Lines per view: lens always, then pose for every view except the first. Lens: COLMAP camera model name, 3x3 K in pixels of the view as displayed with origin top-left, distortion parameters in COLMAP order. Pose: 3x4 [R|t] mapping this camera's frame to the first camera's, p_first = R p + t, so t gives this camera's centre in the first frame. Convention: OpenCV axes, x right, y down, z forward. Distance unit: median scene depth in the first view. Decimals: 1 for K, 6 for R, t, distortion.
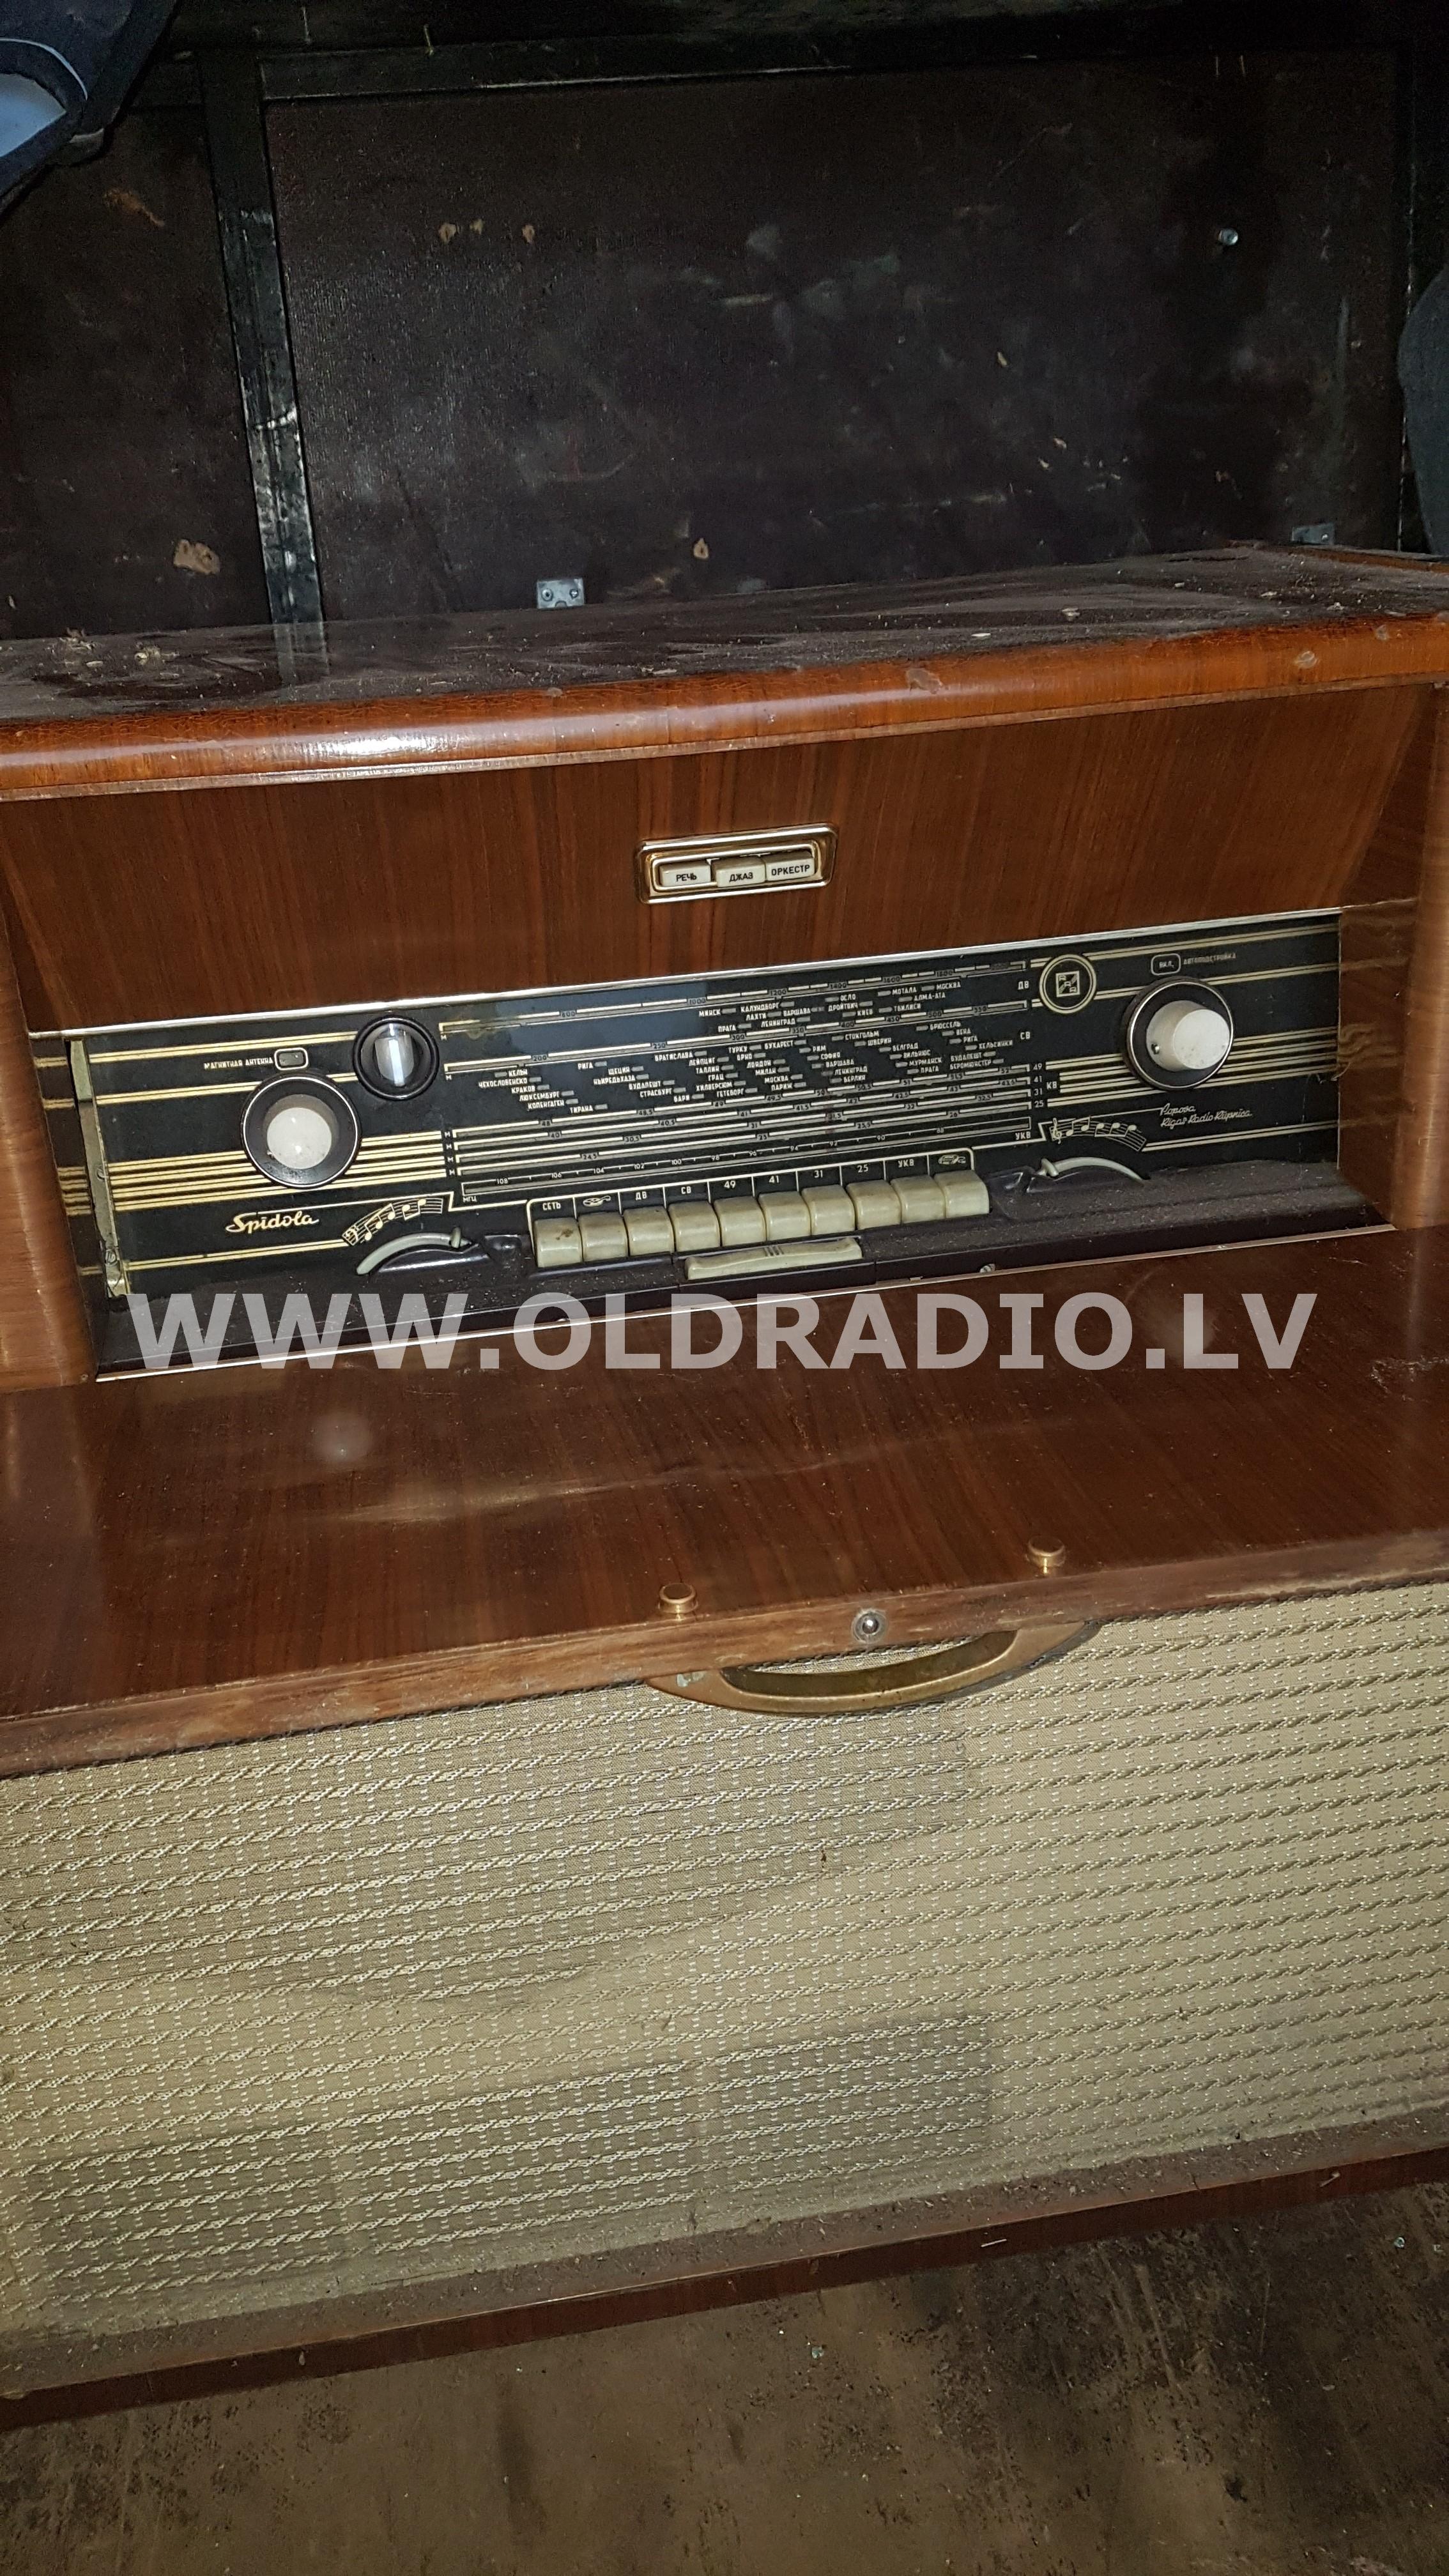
lens RADIAL K [[1894.3, 0, 657.5], [0, 1894.3, 1292.3], [0, 0, 1]] dist [0.251221, -0.421375]
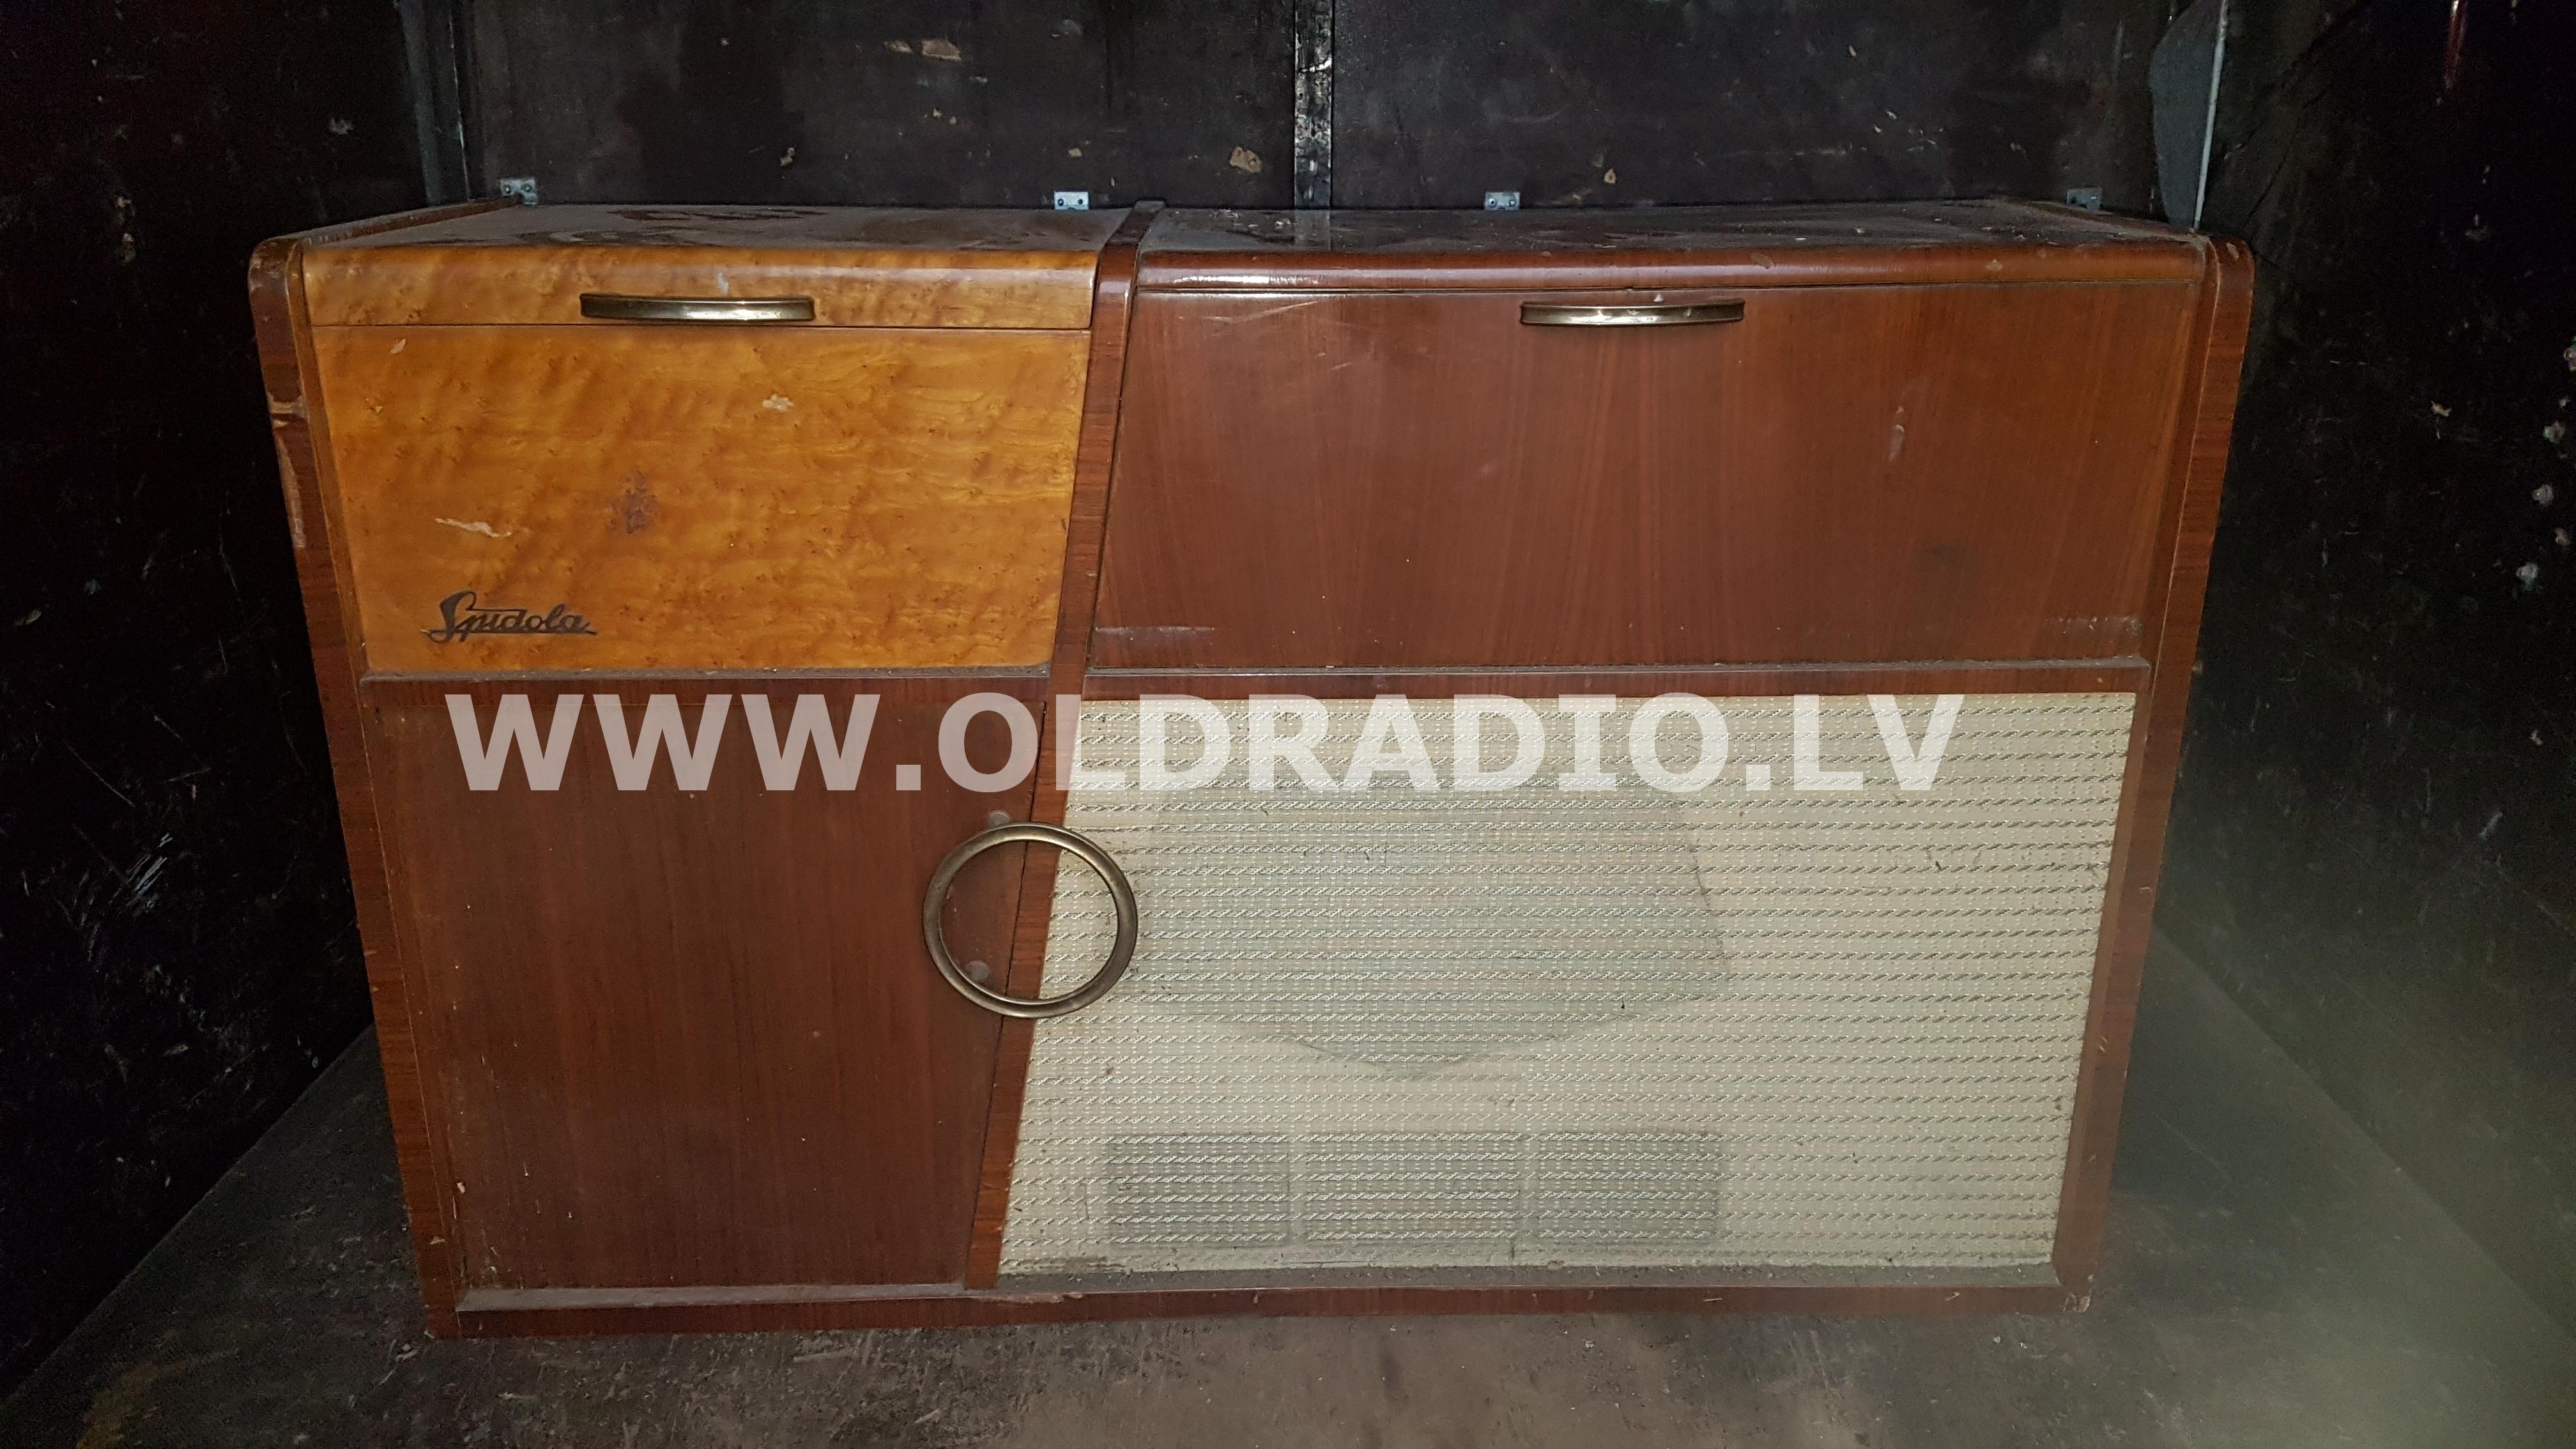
lens RADIAL K [[1894.3, 0, 1286.8], [0, 1894.3, 780.6], [0, 0, 1]] dist [0.251221, -0.421375]
pose [[0.990845, 0.099502, -0.091245, -0.061466], [-0.104273, 0.993336, -0.049091, 0.216510], [0.085753, 0.058156, 0.994618, -0.578784]]
